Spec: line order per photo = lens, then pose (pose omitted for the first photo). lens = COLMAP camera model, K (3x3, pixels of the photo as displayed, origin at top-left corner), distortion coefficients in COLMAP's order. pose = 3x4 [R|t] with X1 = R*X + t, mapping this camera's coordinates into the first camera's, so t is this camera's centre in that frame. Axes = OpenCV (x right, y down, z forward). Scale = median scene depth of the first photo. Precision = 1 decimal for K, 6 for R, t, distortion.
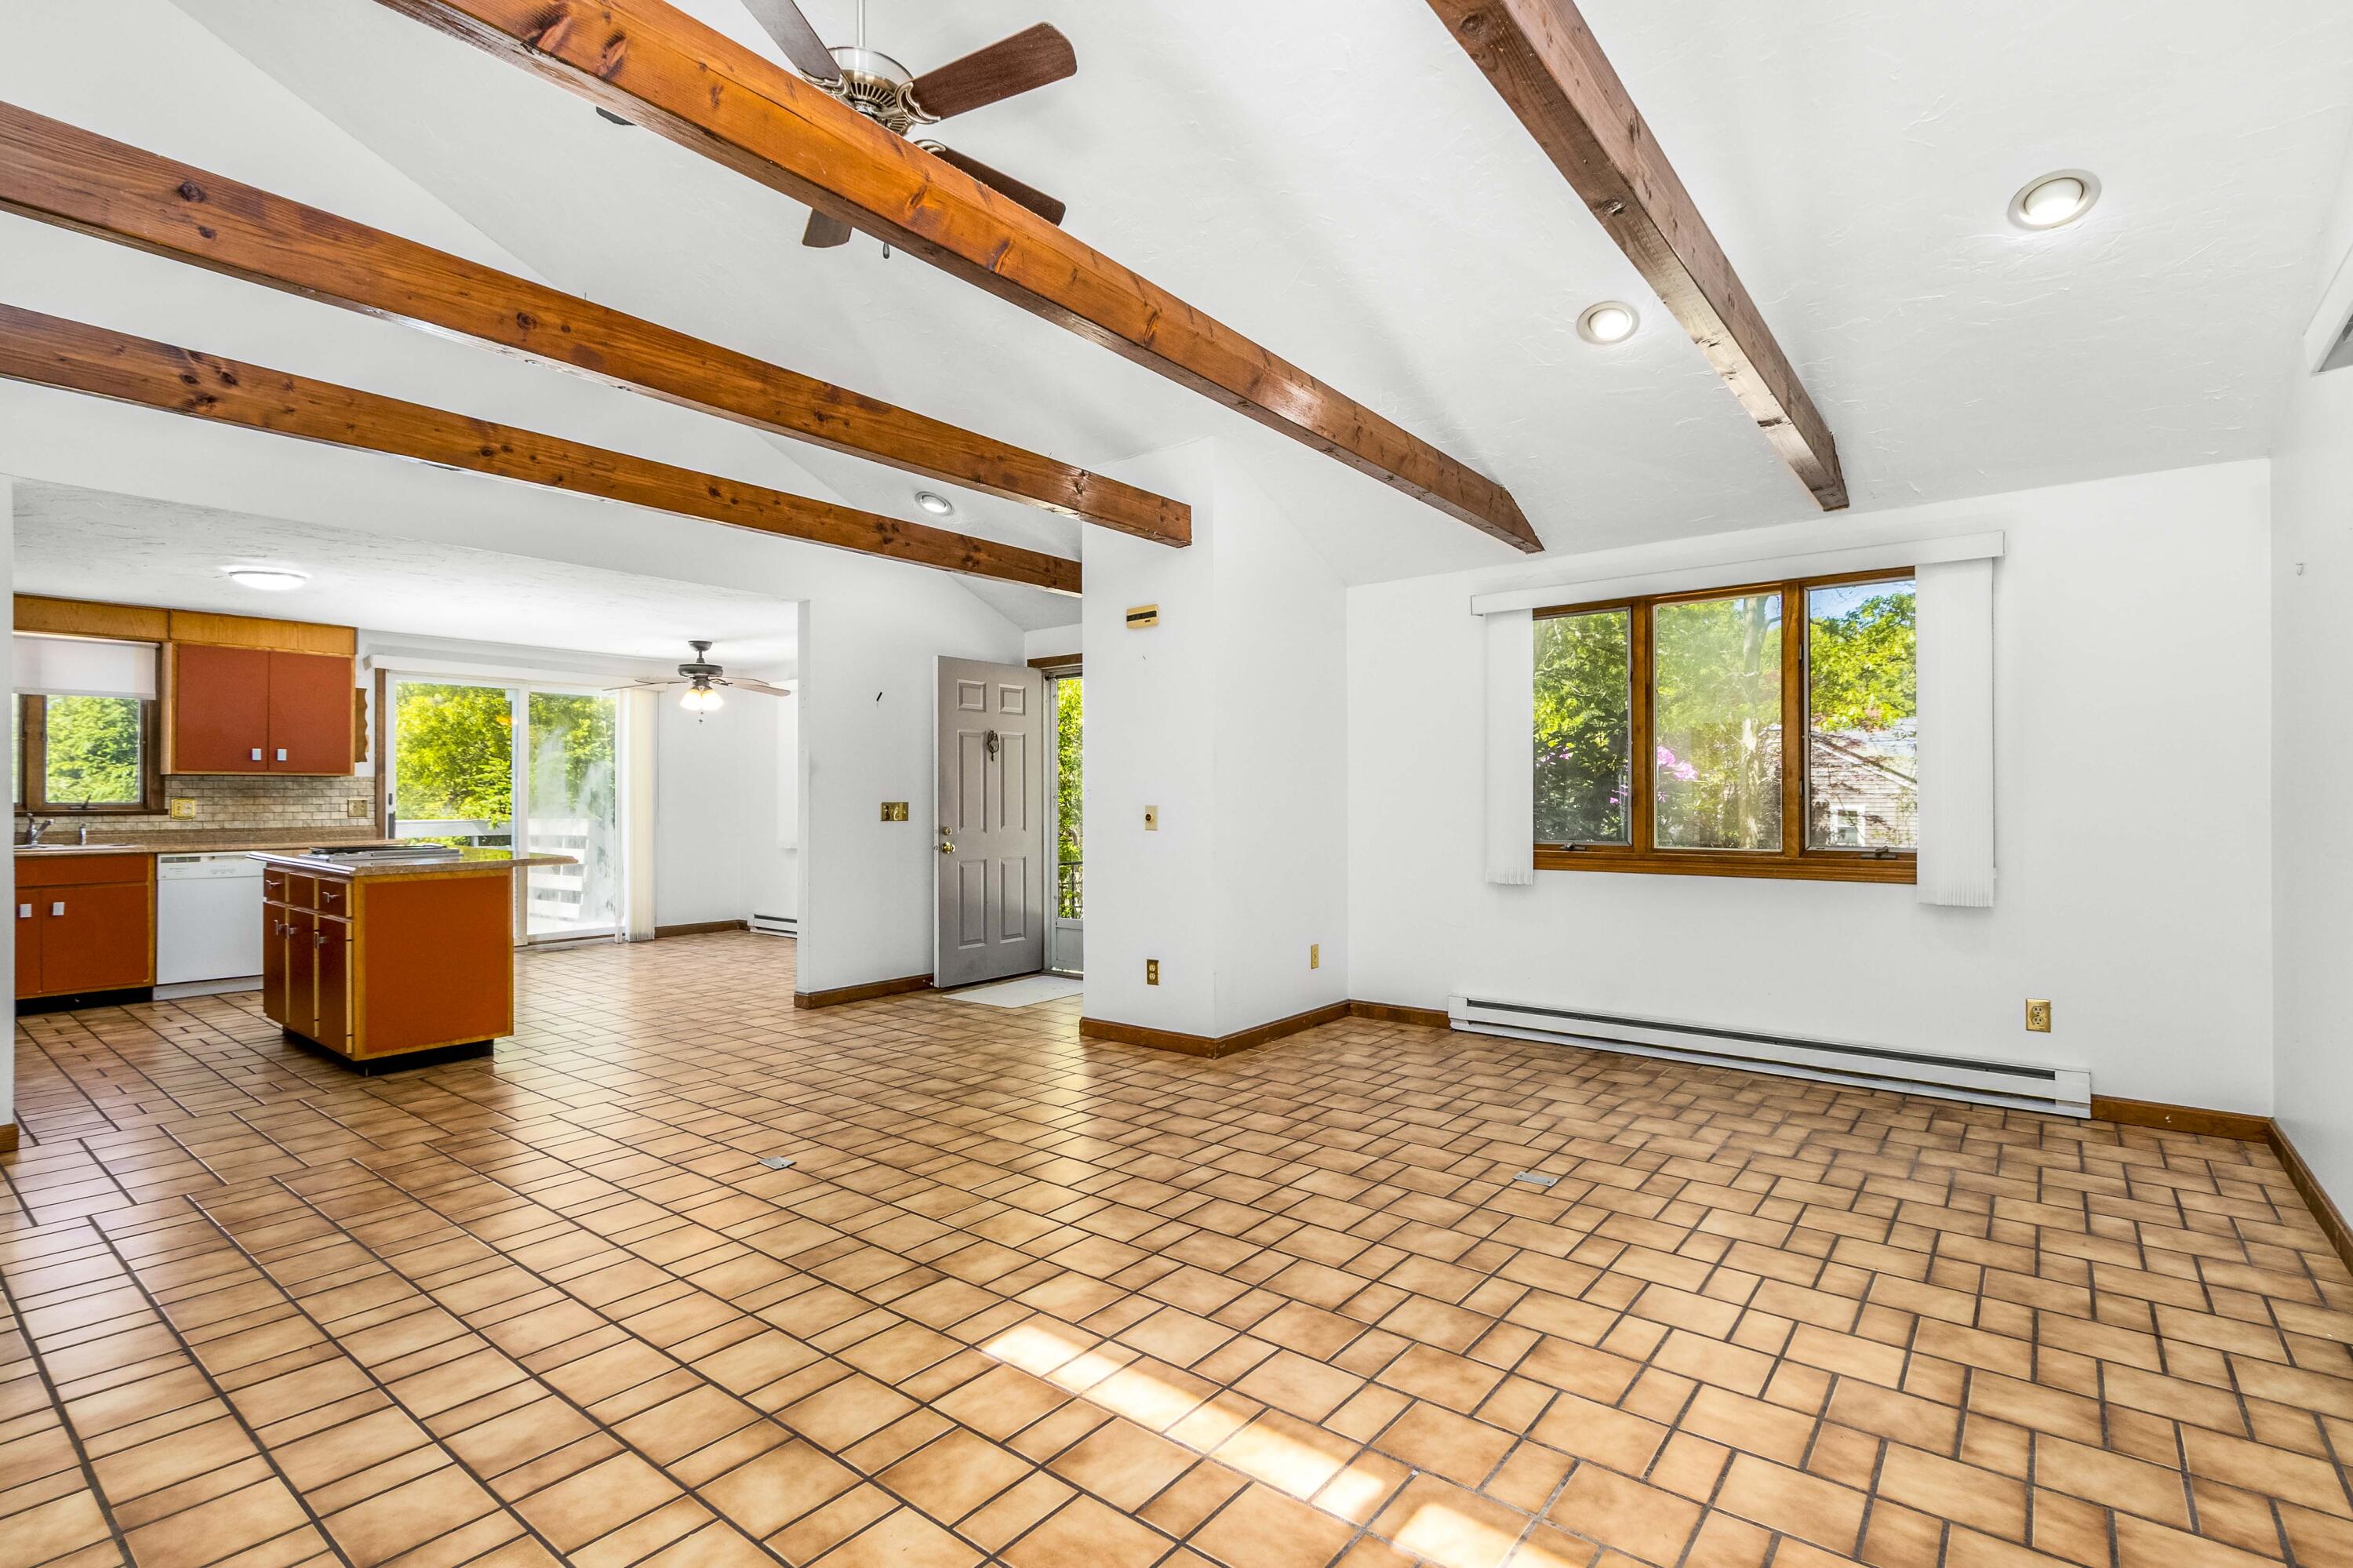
lens RADIAL K [[1093.5, 0, 1164.4], [0, 1093.5, 802.3], [0, 0, 1]] dist [0.008516, -0.003804]
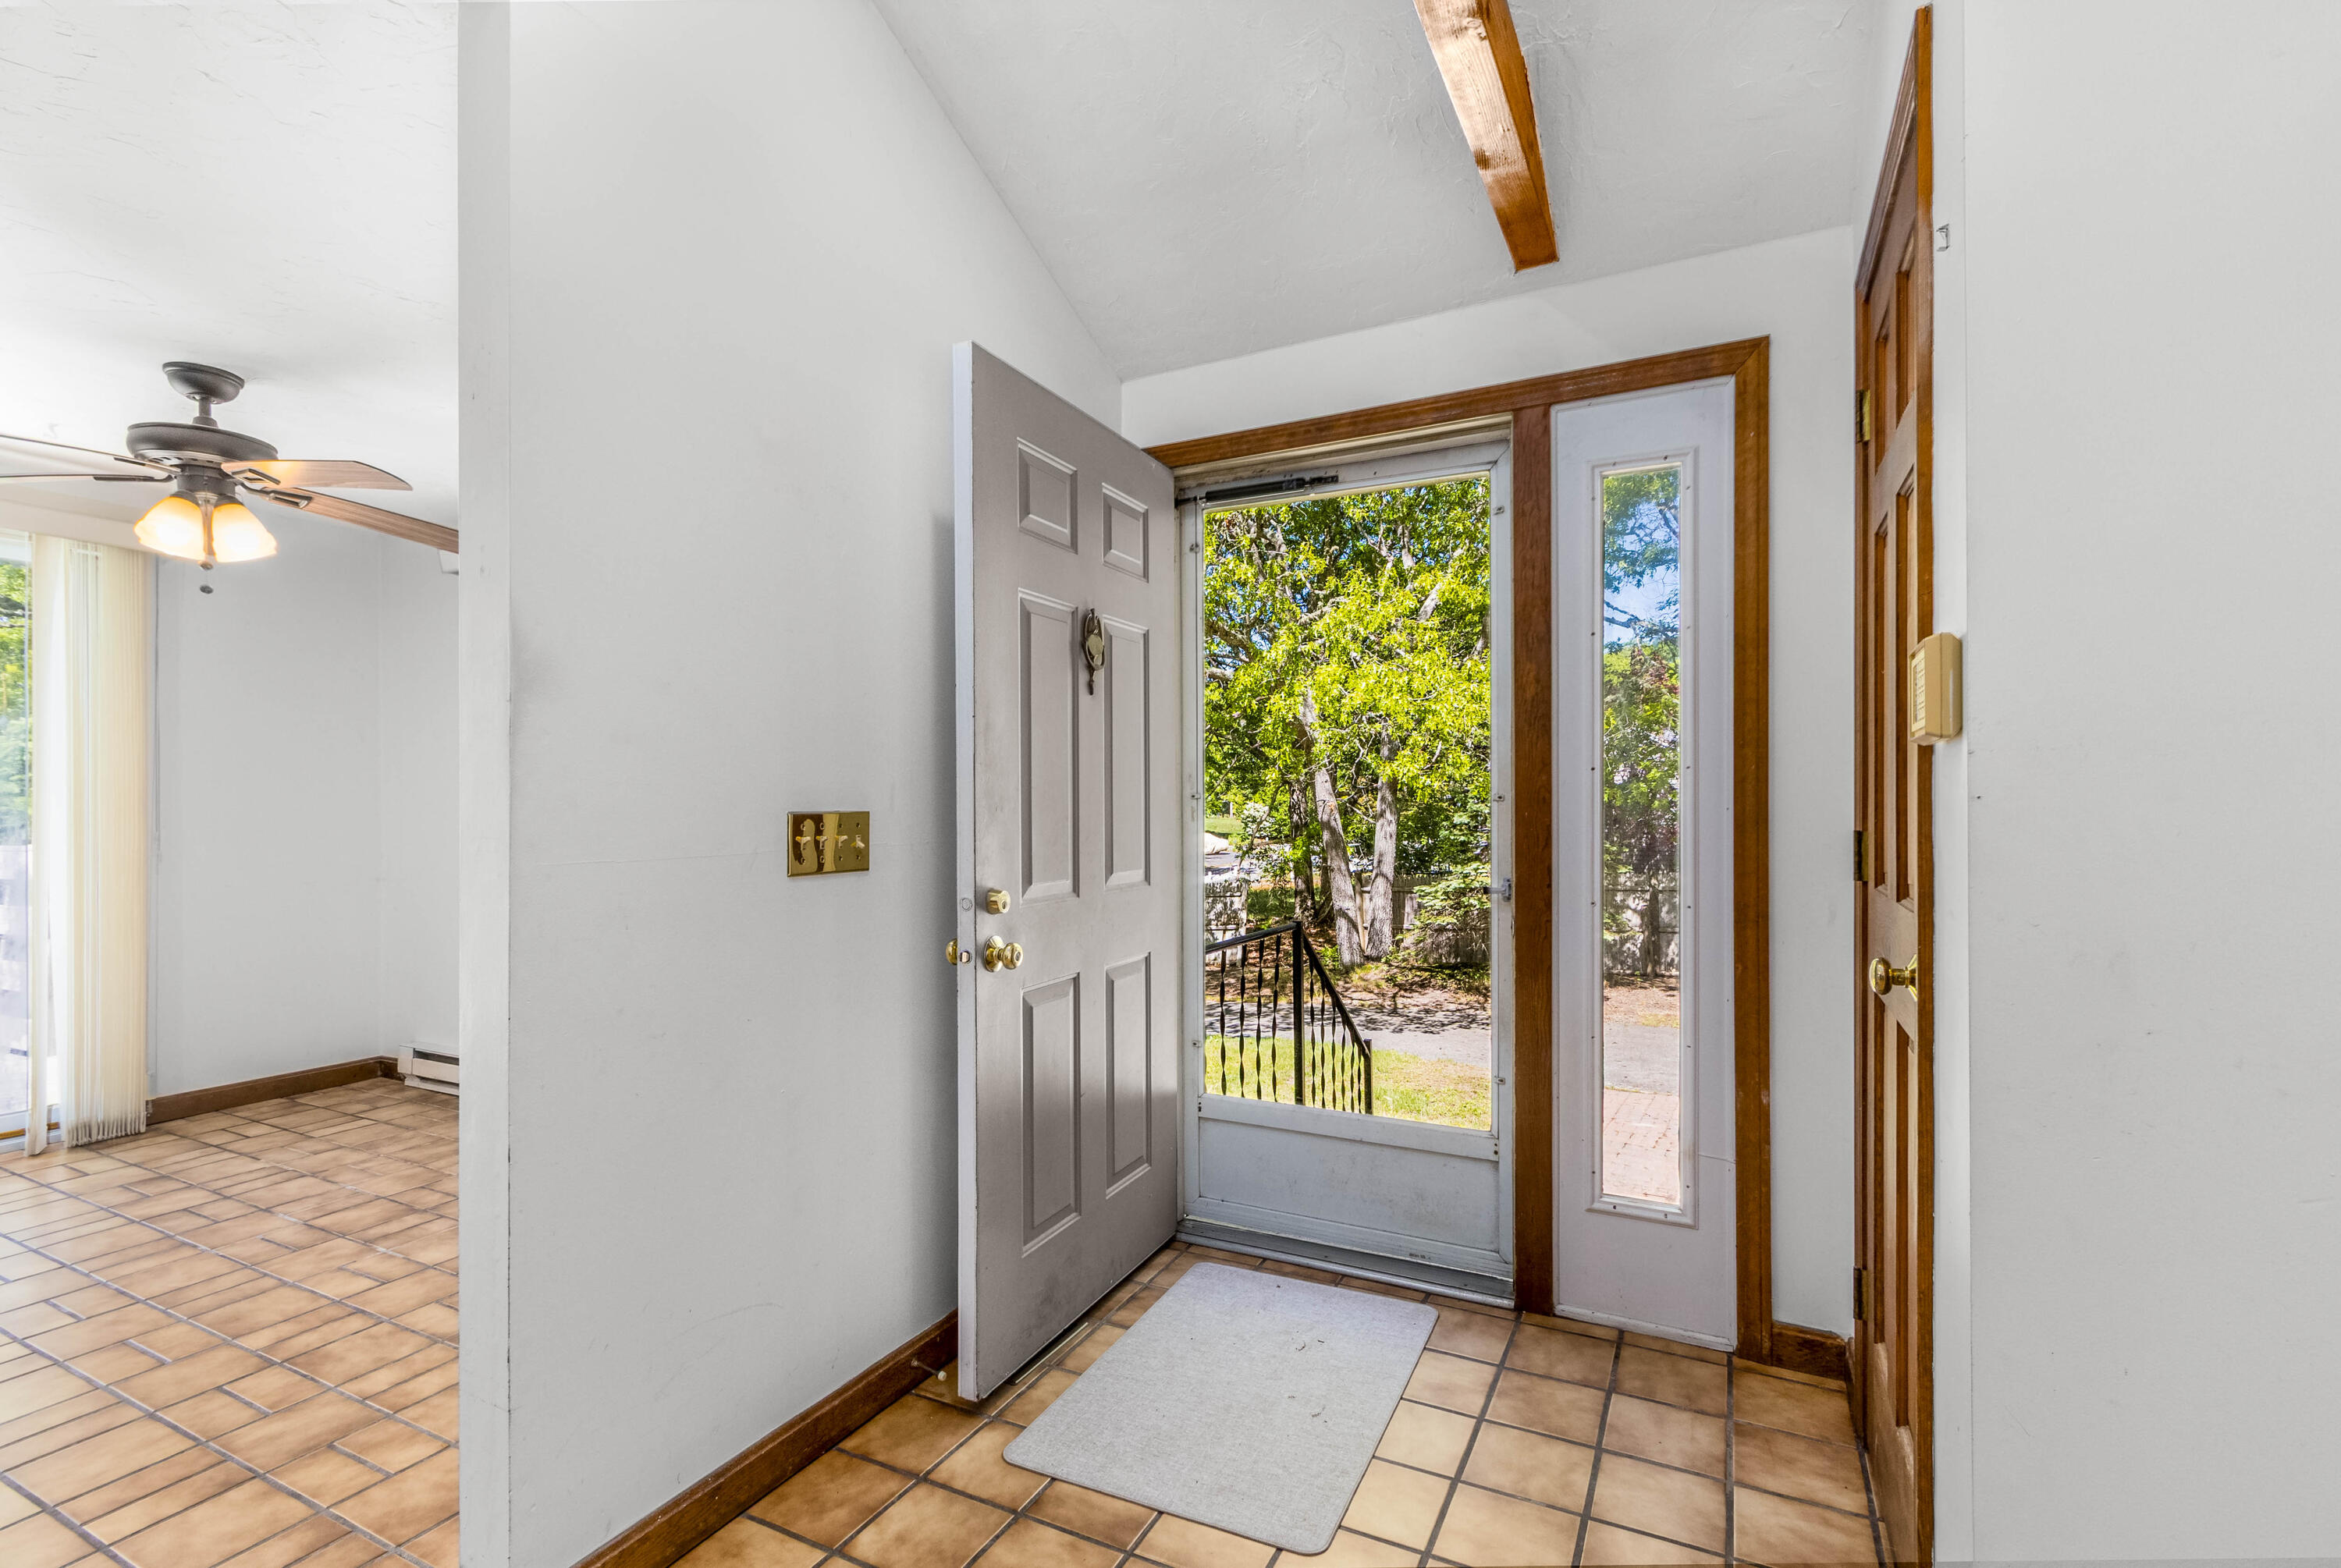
lens RADIAL K [[1087.7, 0, 1177.3], [0, 1087.7, 803.2], [0, 0, 1]] dist [0.008516, -0.003804]
pose [[0.979415, -0.002256, 0.201845, -0.270186], [0.002738, 0.999994, -0.002109, -0.002202], [-0.201839, 0.002618, 0.979415, 0.867274]]
